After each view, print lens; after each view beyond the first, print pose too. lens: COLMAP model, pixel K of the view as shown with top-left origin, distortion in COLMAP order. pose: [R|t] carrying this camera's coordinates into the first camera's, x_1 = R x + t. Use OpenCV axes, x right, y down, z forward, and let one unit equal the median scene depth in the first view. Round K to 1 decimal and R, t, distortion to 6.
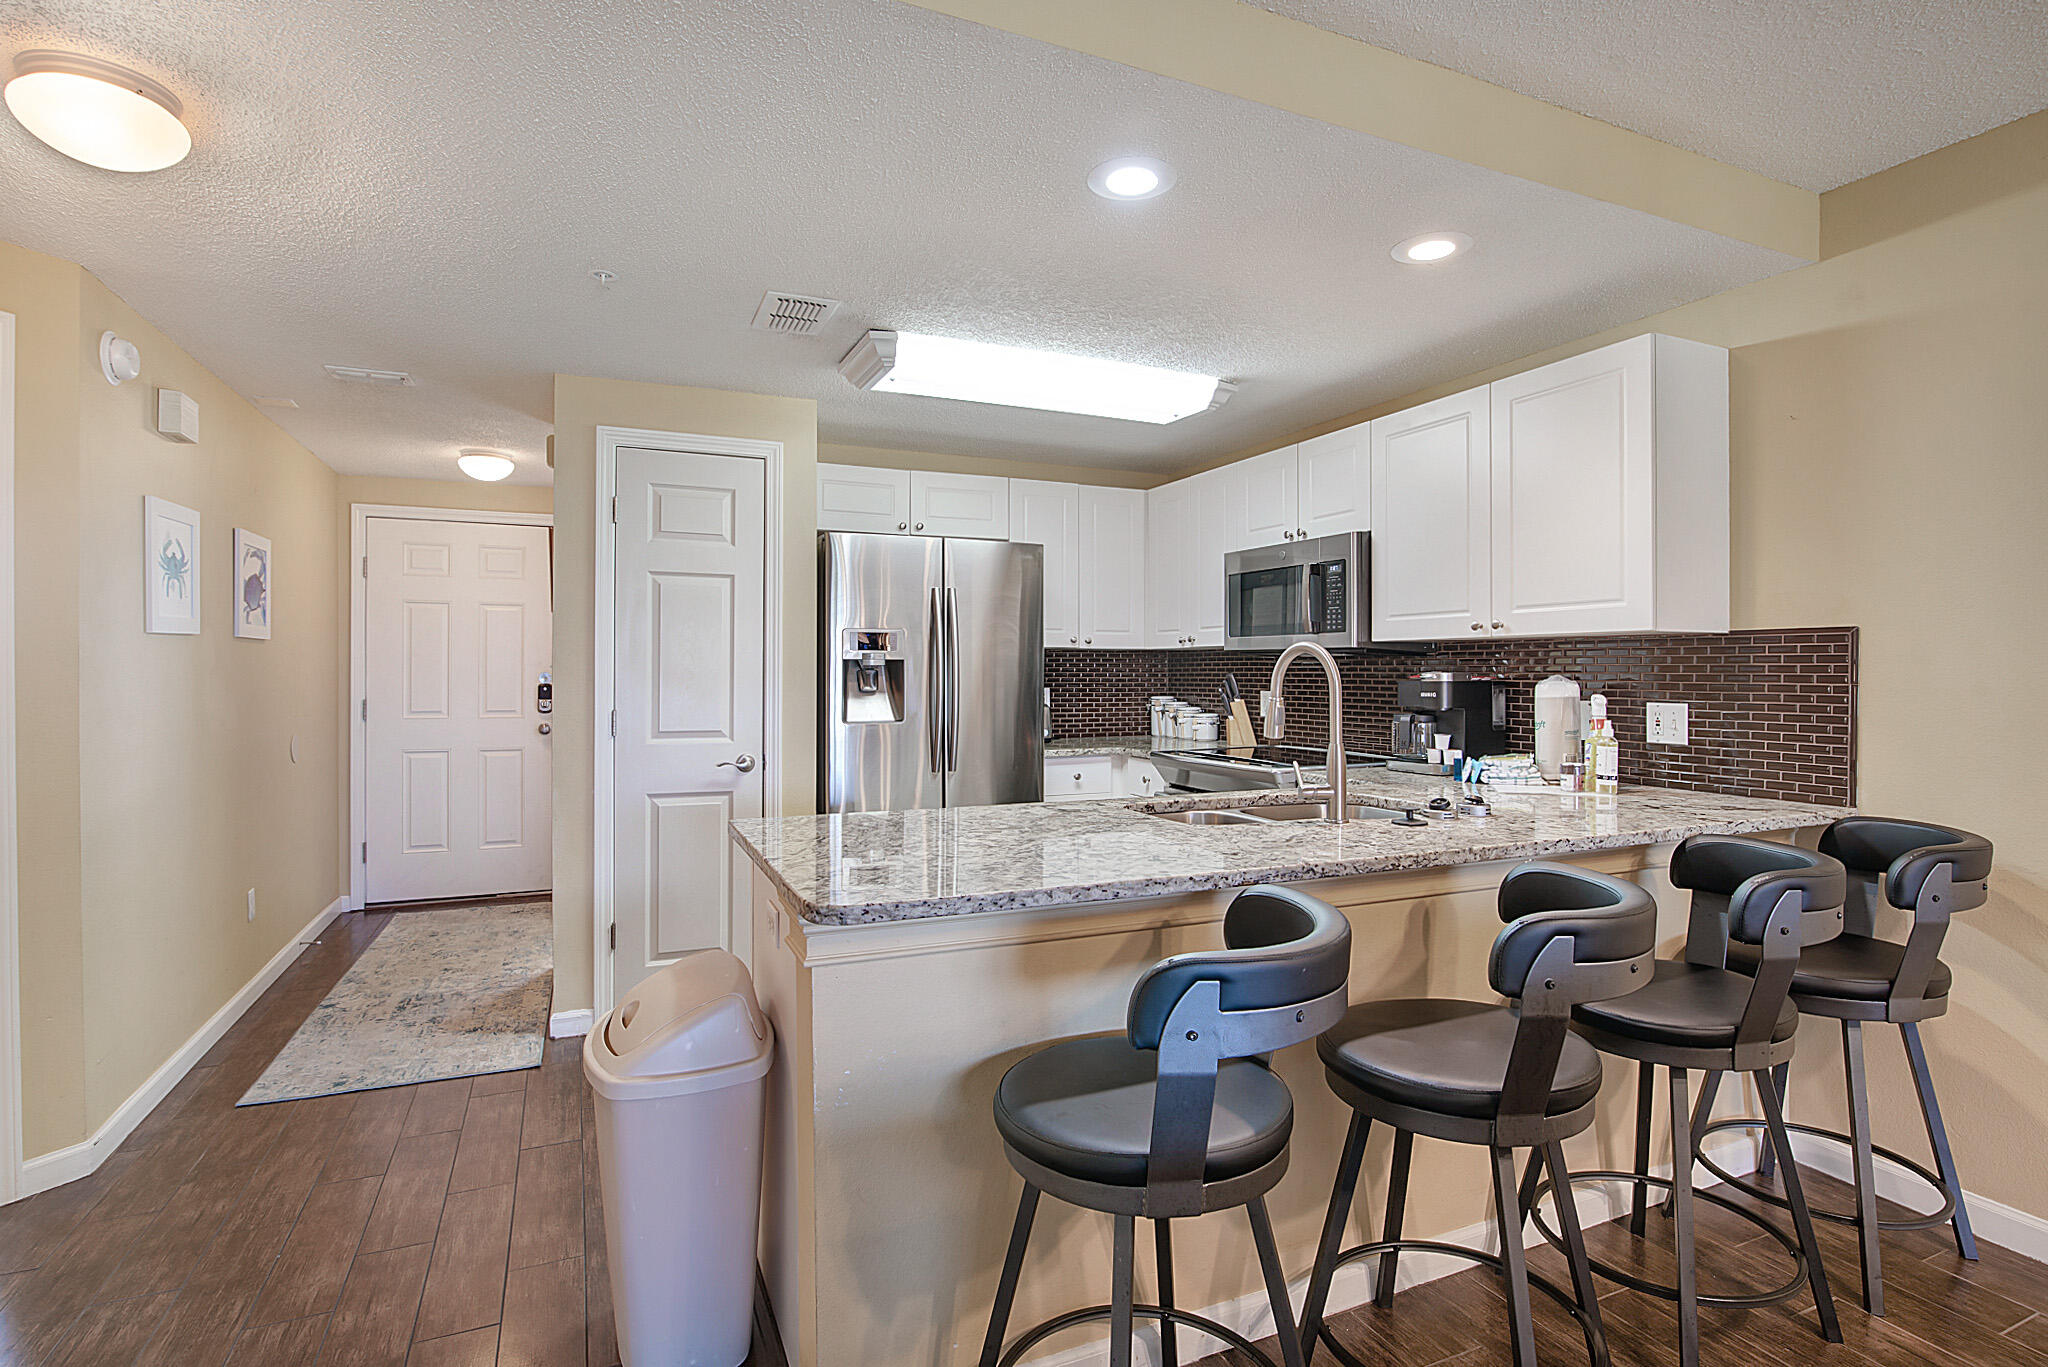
lens RADIAL K [[1033.8, 0, 1023.1], [0, 1033.8, 675.8], [0, 0, 1]] dist [-0.003486, -0.000481]
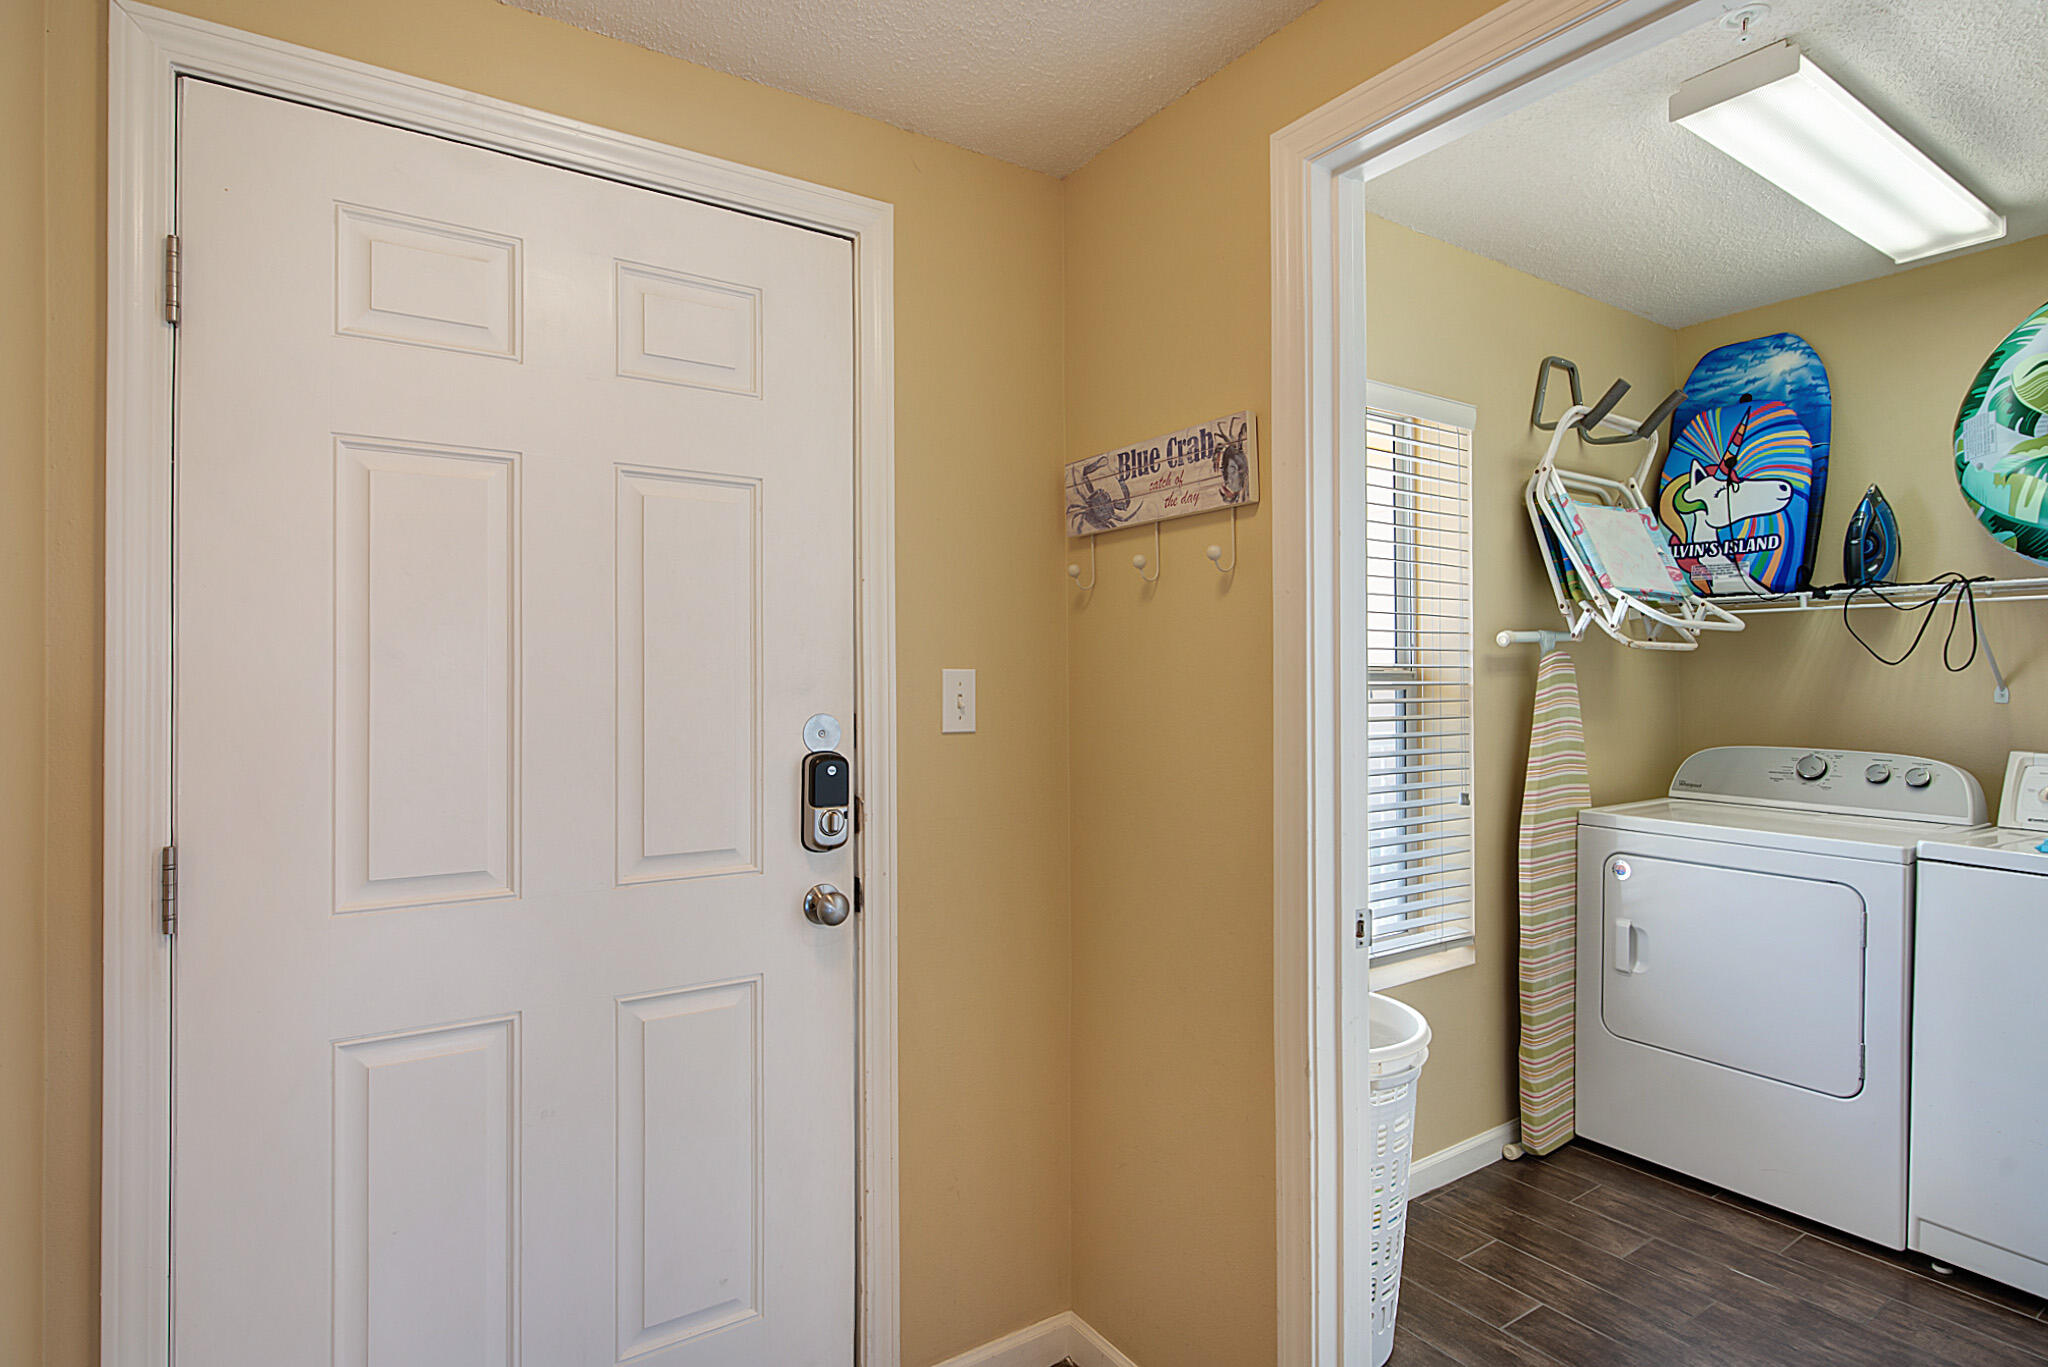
lens RADIAL K [[1033.8, 0, 1023.1], [0, 1033.8, 685.2], [0, 0, 1]] dist [-0.003486, -0.000481]
pose [[0.985010, 0.006389, 0.172380, -0.467767], [-0.006112, 0.999979, -0.002134, -0.012596], [-0.172390, 0.001049, 0.985028, 0.706975]]
